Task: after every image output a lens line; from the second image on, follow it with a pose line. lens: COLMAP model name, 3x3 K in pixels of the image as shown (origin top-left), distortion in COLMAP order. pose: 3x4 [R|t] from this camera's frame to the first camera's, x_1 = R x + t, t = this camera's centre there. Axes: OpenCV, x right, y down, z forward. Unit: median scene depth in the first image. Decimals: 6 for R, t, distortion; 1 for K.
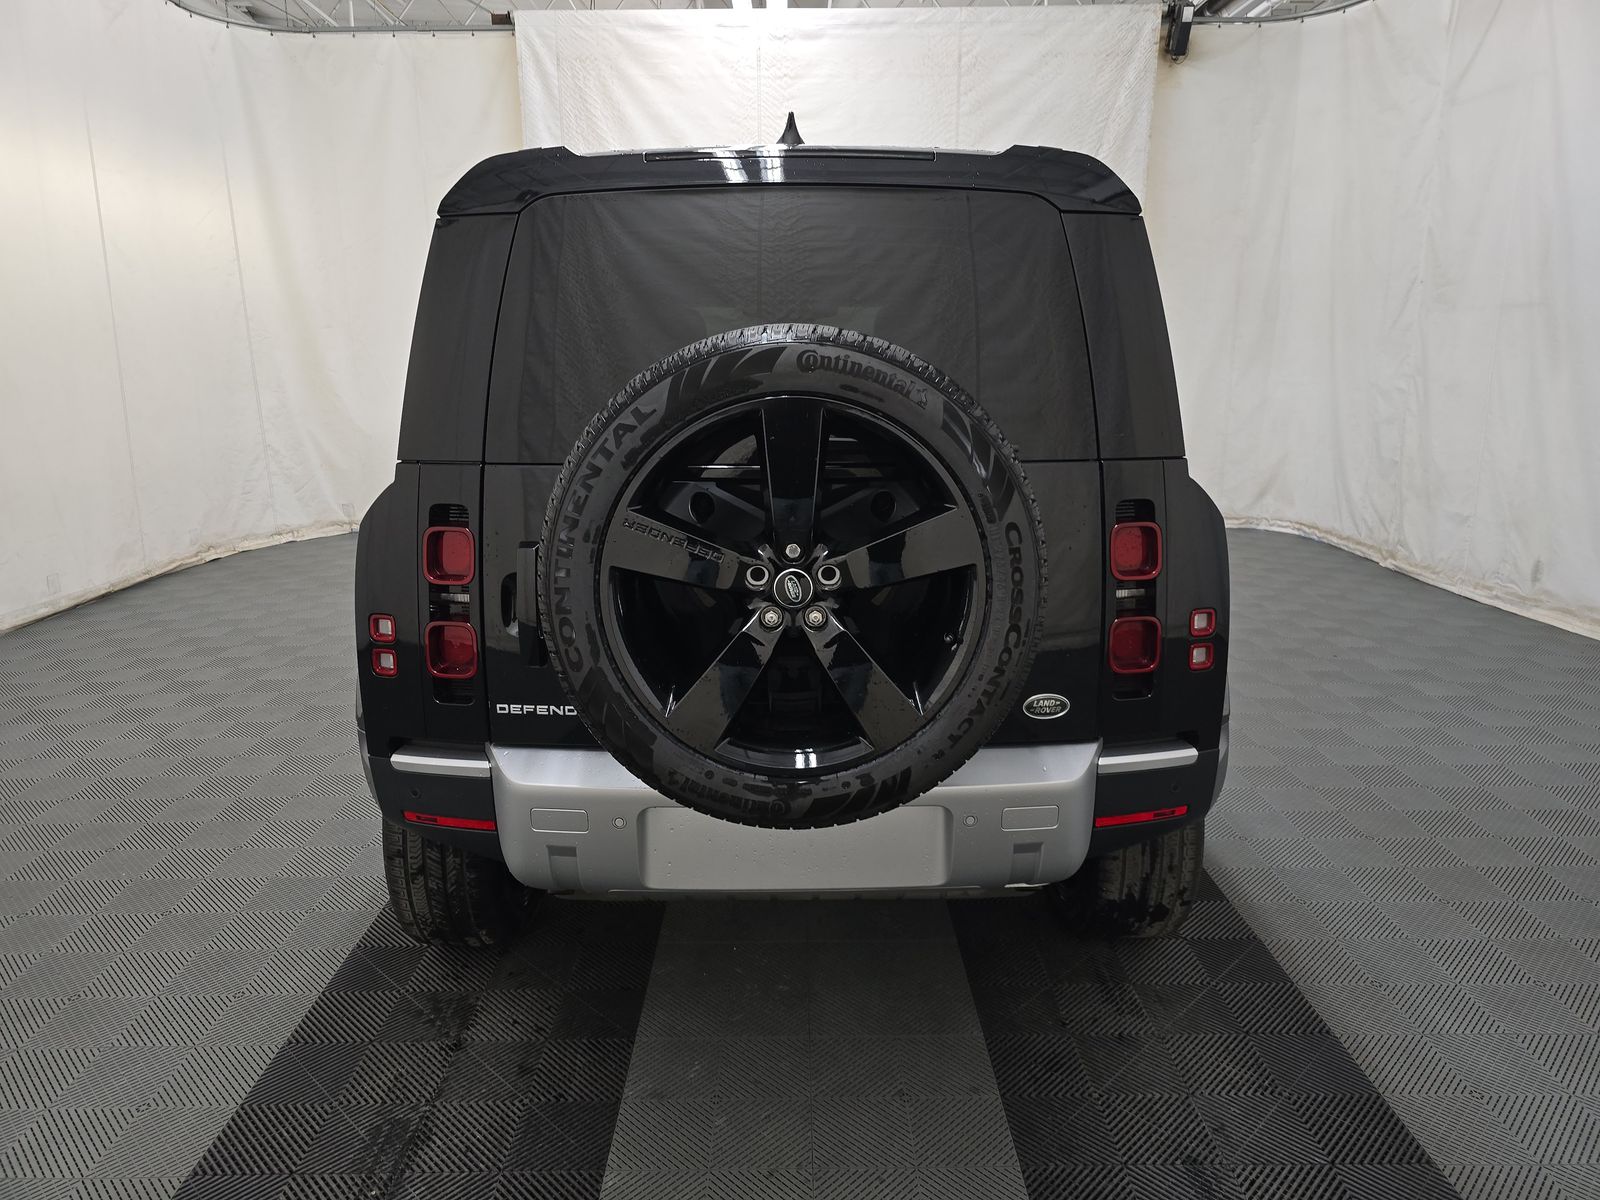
lens RADIAL K [[1076.9, 0, 800.0], [0, 1076.9, 600.0], [0, 0, 1]] dist [-0.000584, -0.022516]
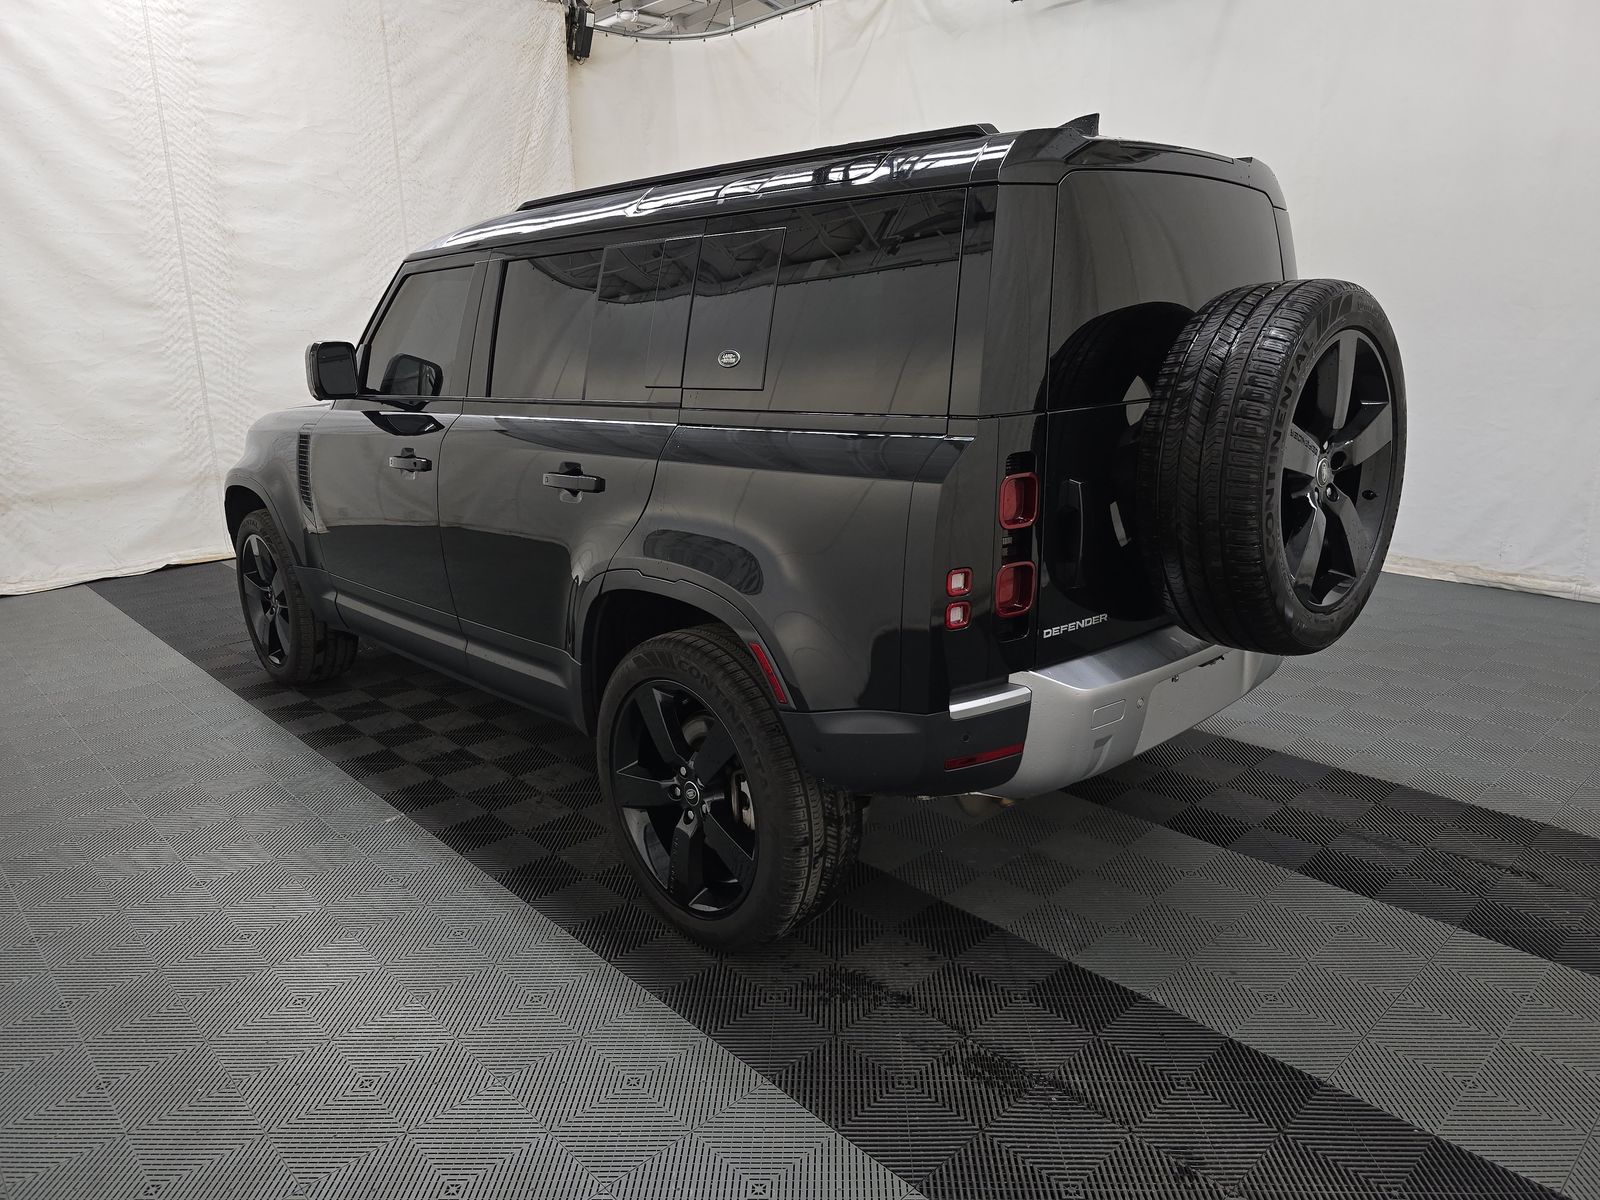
lens RADIAL K [[1058.8, 0, 802.8], [0, 1058.8, 608.0], [0, 0, 1]] dist [-0.005029, -0.015309]
pose [[0.725131, -0.185751, 0.663085, -0.297466], [0.173102, 0.981180, 0.085561, -0.014942], [-0.666499, 0.052739, 0.743638, 0.090896]]
